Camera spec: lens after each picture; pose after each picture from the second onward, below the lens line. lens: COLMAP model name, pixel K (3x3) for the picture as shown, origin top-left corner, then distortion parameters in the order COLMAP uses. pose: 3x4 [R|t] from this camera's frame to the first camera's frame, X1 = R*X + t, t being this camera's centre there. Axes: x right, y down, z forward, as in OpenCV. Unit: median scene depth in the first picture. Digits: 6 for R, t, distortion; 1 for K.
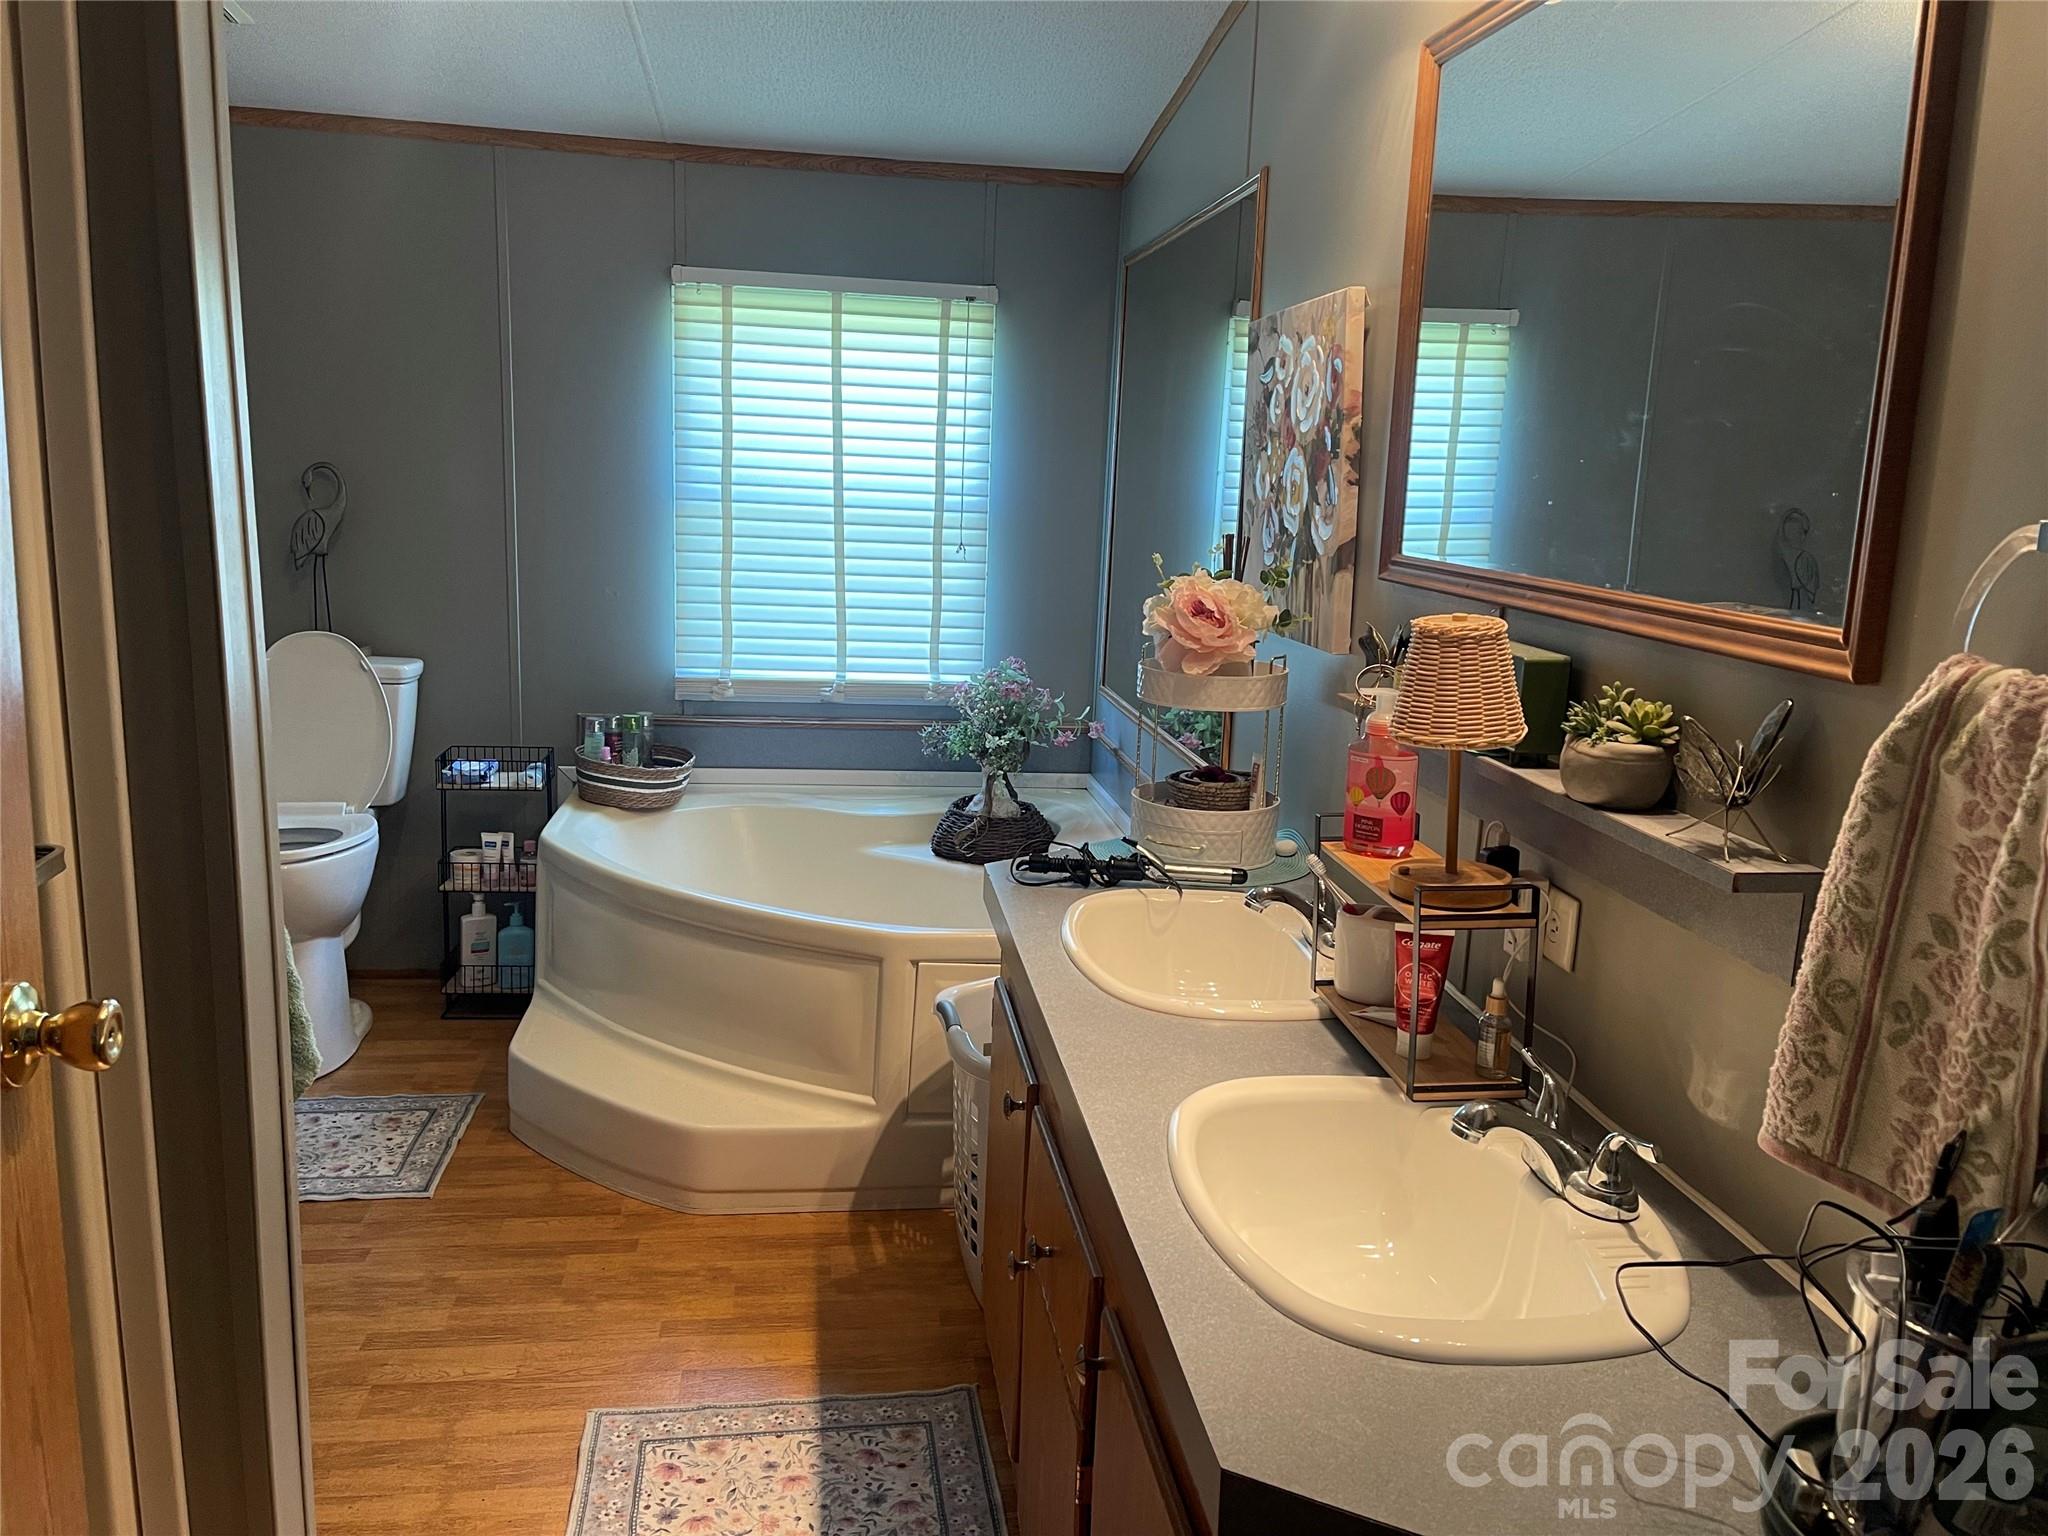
lens RADIAL K [[1549.3, 0, 1029.5], [0, 1549.3, 770.3], [0, 0, 1]] dist [0.052060, -0.049109]
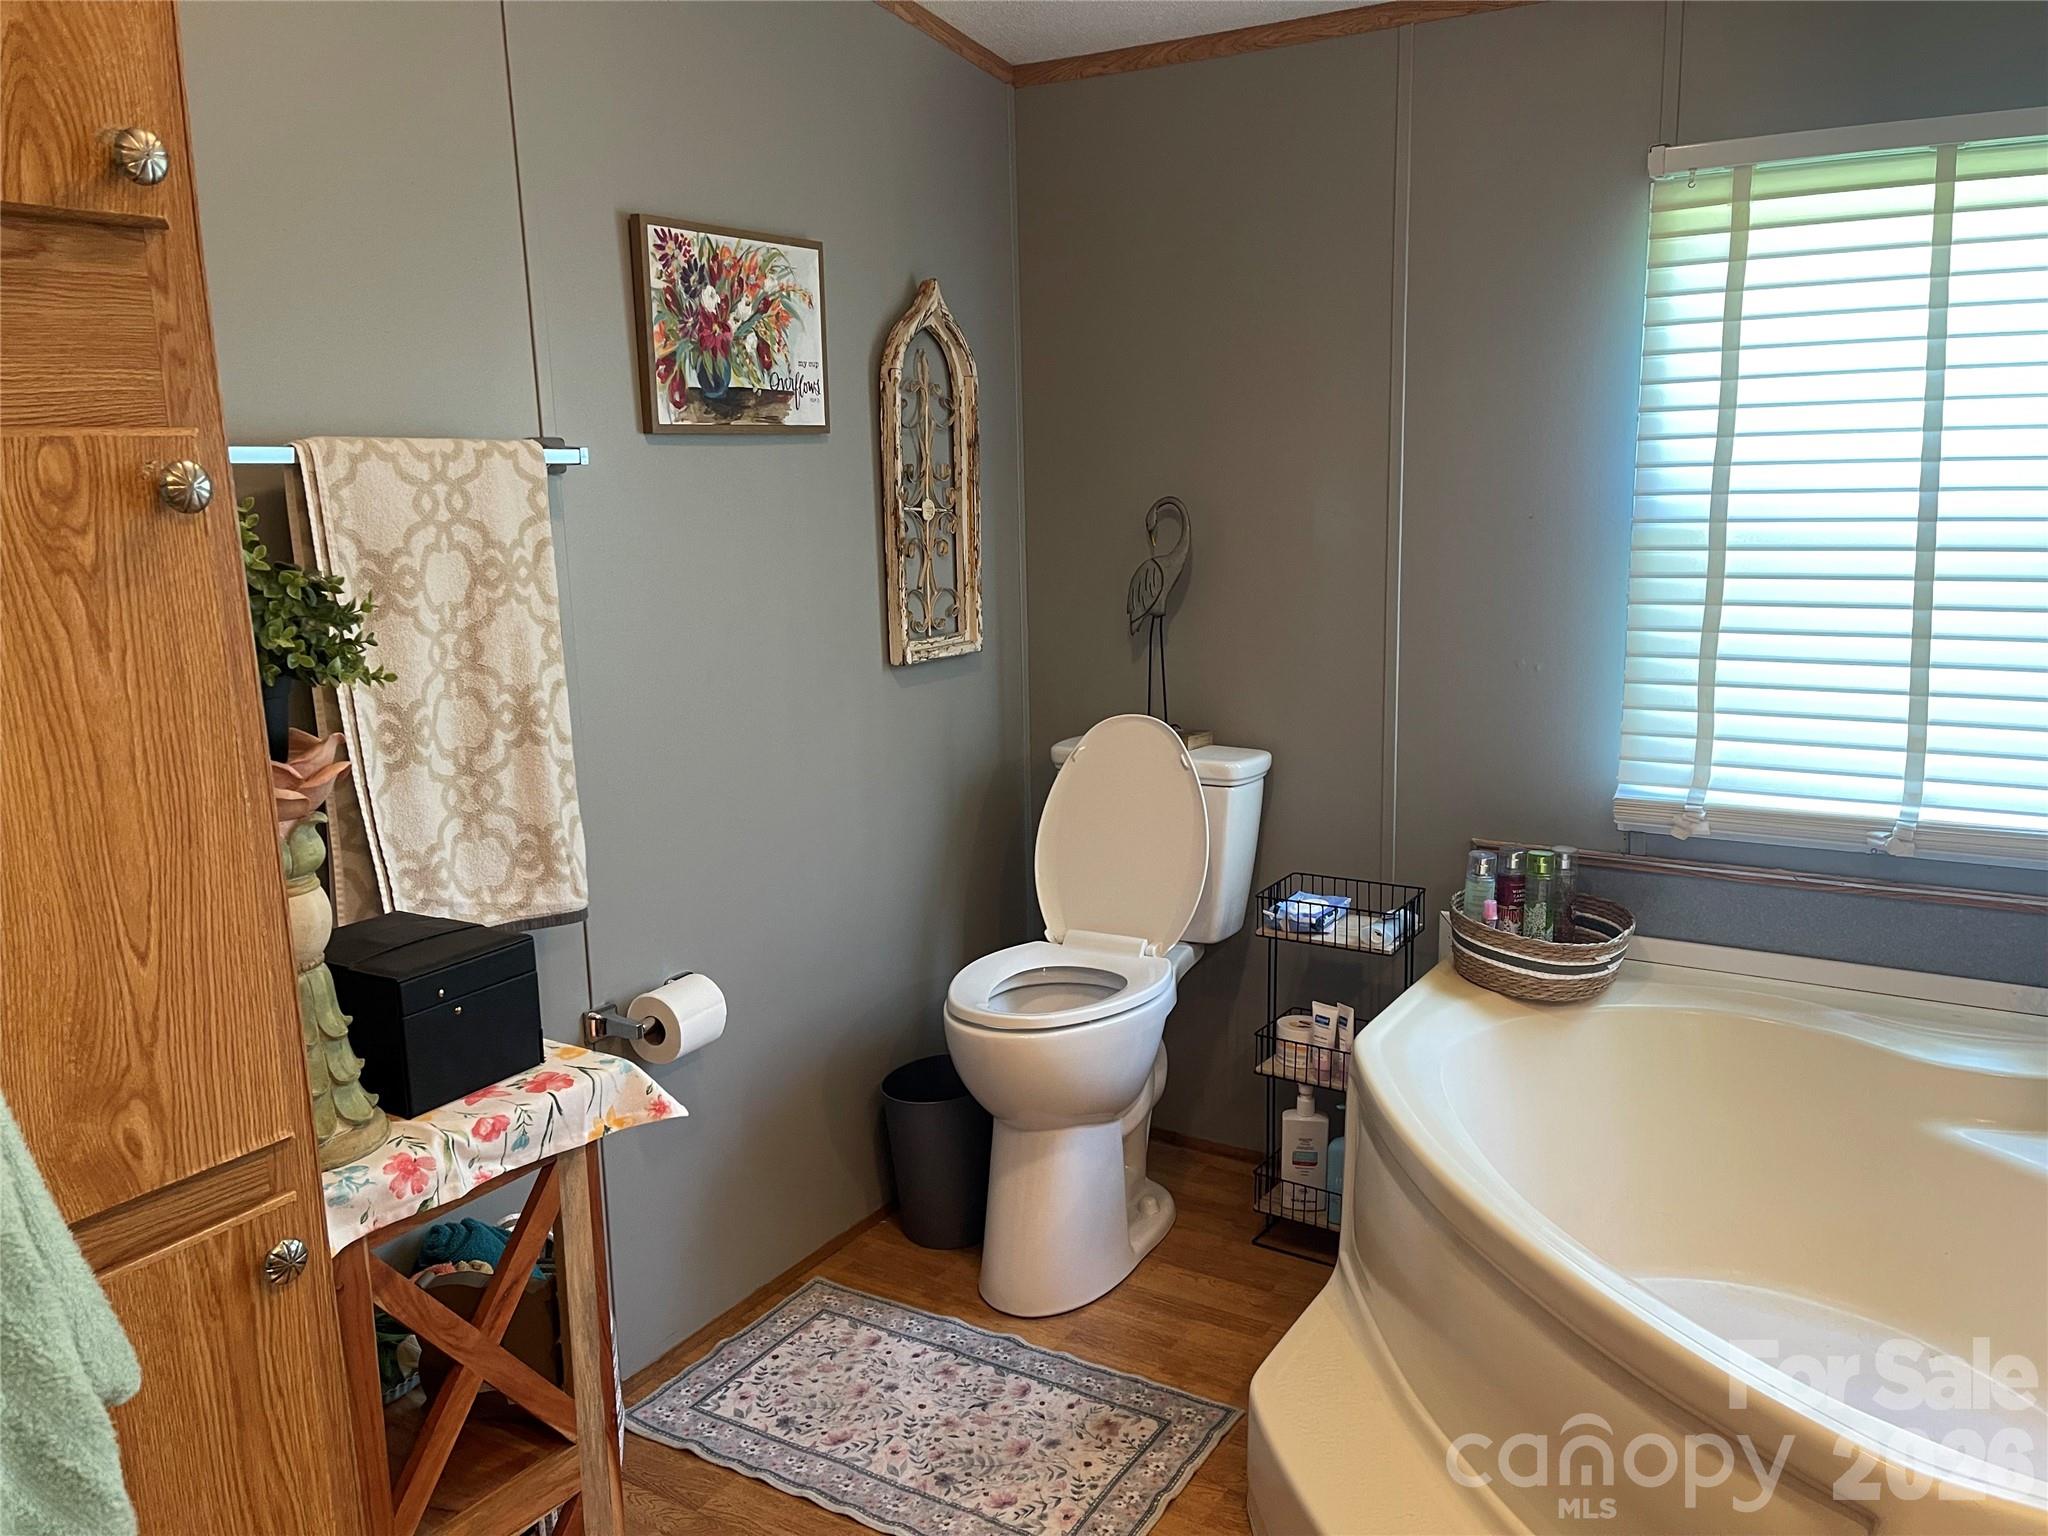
lens RADIAL K [[1549.3, 0, 1029.5], [0, 1549.3, 770.3], [0, 0, 1]] dist [0.052060, -0.049109]
pose [[0.771354, 0.059681, -0.633601, -0.006017], [-0.068414, 0.997600, 0.010679, -0.064275], [0.632718, 0.035110, 0.773586, 0.359924]]
